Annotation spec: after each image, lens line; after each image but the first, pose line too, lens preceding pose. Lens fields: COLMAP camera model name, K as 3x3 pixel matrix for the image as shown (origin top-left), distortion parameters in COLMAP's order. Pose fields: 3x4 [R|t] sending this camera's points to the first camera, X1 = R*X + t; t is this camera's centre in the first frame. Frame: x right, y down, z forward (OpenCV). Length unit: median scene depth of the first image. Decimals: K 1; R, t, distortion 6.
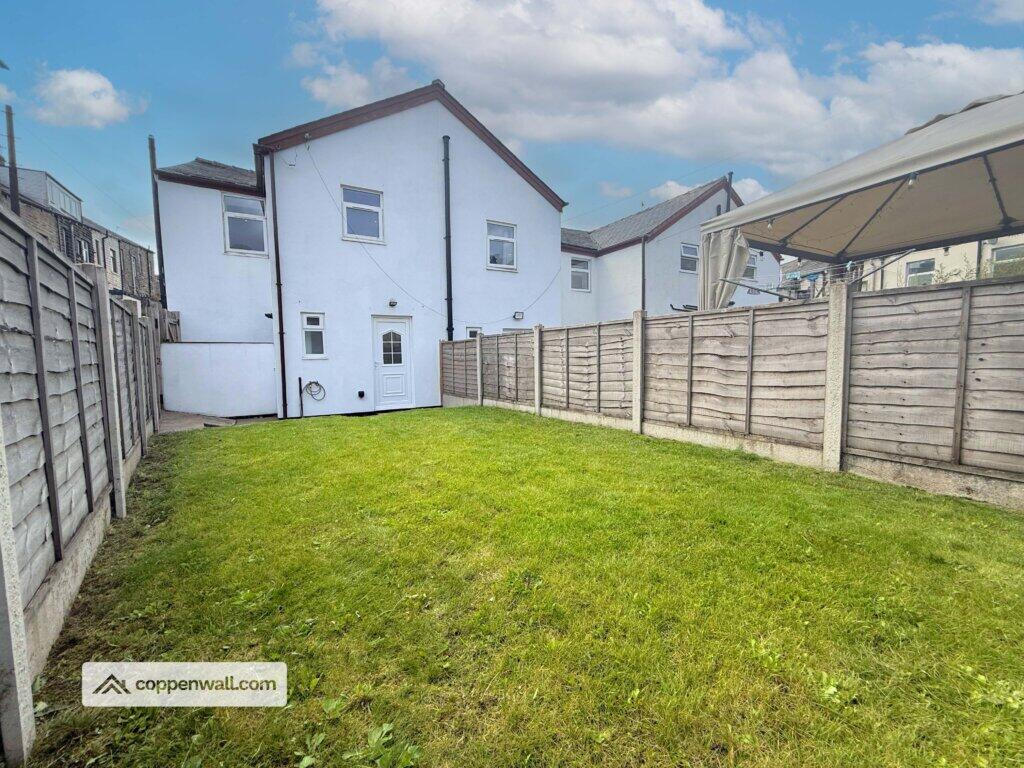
lens RADIAL K [[398.1, 0, 505.6], [0, 398.1, 383.2], [0, 0, 1]] dist [-0.018778, -0.000065]
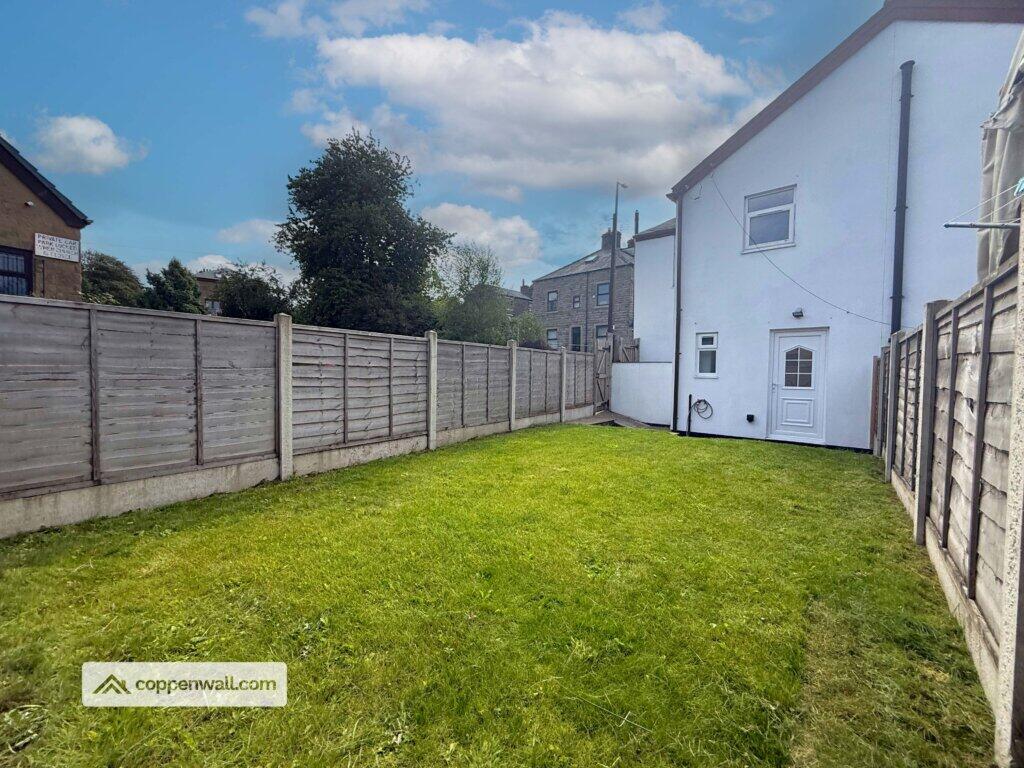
lens RADIAL K [[398.1, 0, 505.6], [0, 398.1, 383.2], [0, 0, 1]] dist [-0.018778, -0.000065]
pose [[0.343159, 0.042265, -0.938326, 0.292892], [-0.083907, 0.996372, 0.014194, -0.017540], [0.935522, 0.073861, 0.345460, 0.159278]]
